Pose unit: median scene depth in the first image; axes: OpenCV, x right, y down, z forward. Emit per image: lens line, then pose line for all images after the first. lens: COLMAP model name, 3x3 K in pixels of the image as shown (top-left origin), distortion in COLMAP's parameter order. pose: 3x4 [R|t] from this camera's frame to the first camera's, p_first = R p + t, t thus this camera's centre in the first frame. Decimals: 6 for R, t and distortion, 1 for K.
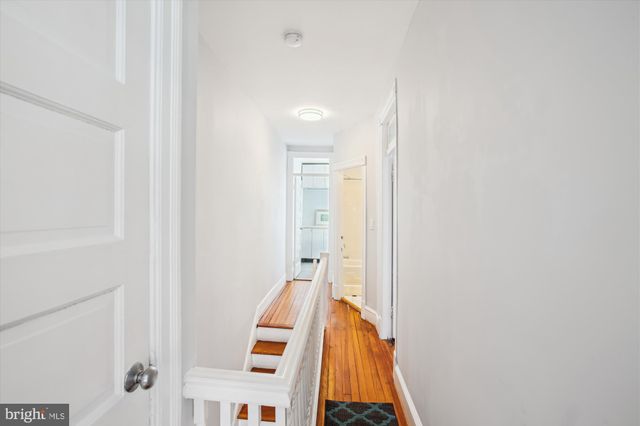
lens RADIAL K [[289.6, 0, 319.7], [0, 289.6, 211.7], [0, 0, 1]] dist [0.000954, -0.000426]
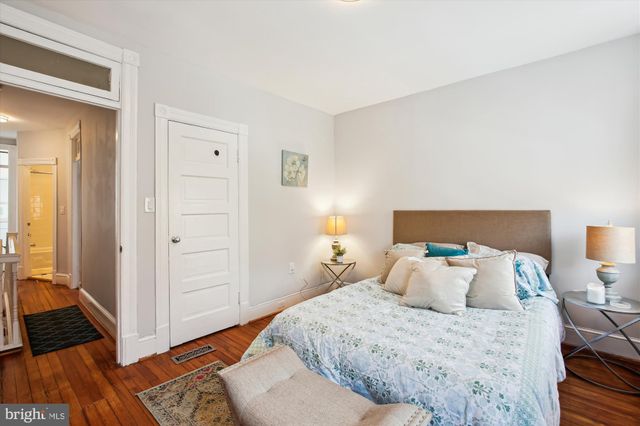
lens RADIAL K [[289.6, 0, 318.6], [0, 289.6, 209.7], [0, 0, 1]] dist [0.000954, -0.000426]
pose [[0.629796, -0.002873, 0.776755, -0.109378], [-0.001044, 0.999989, 0.004544, 0.033198], [-0.776760, -0.003673, 0.629786, -0.723539]]
